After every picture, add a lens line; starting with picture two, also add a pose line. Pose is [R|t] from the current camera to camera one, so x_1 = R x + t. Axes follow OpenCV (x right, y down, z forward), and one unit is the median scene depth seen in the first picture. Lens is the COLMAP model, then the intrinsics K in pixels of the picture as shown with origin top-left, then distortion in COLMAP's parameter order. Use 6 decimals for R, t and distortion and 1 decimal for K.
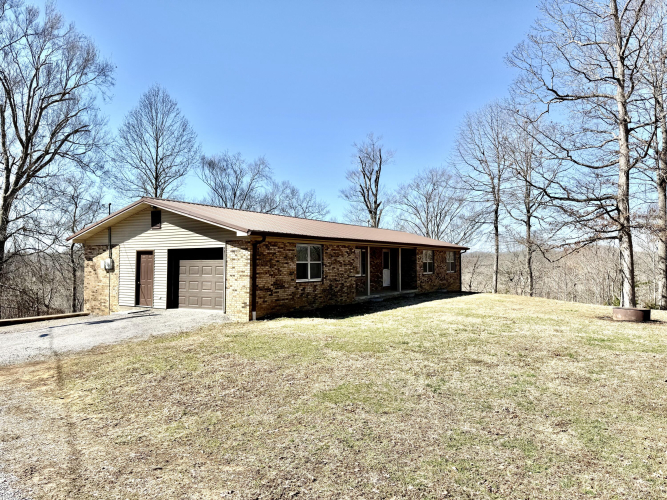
lens RADIAL K [[461.0, 0, 333.5], [0, 461.0, 250.0], [0, 0, 1]] dist [0.076355, -0.105170]
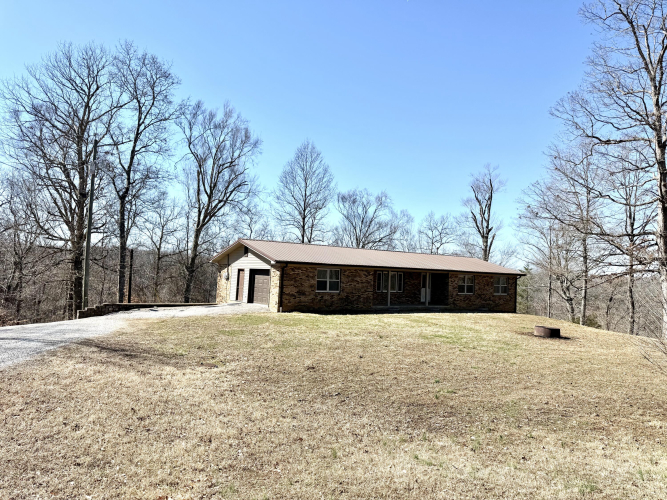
lens RADIAL K [[461.0, 0, 333.5], [0, 461.0, 250.0], [0, 0, 1]] dist [0.076355, -0.105170]
pose [[0.916743, 0.022887, -0.398820, 0.467667], [-0.034701, 0.999146, -0.022429, -0.032509], [0.397966, 0.034401, 0.916755, -0.344247]]
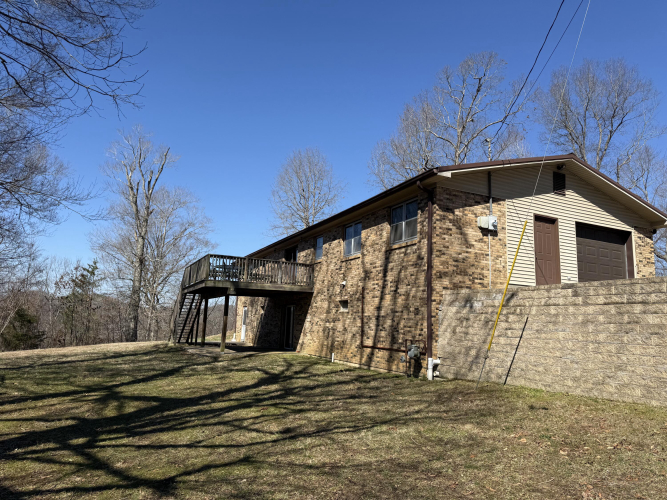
lens RADIAL K [[461.0, 0, 333.5], [0, 461.0, 250.0], [0, 0, 1]] dist [0.076355, -0.105170]
pose [[0.544939, 0.157062, 0.823634, -0.985451], [-0.071082, 0.987417, -0.141265, 0.153722], [-0.835457, 0.018435, 0.549246, 0.690958]]
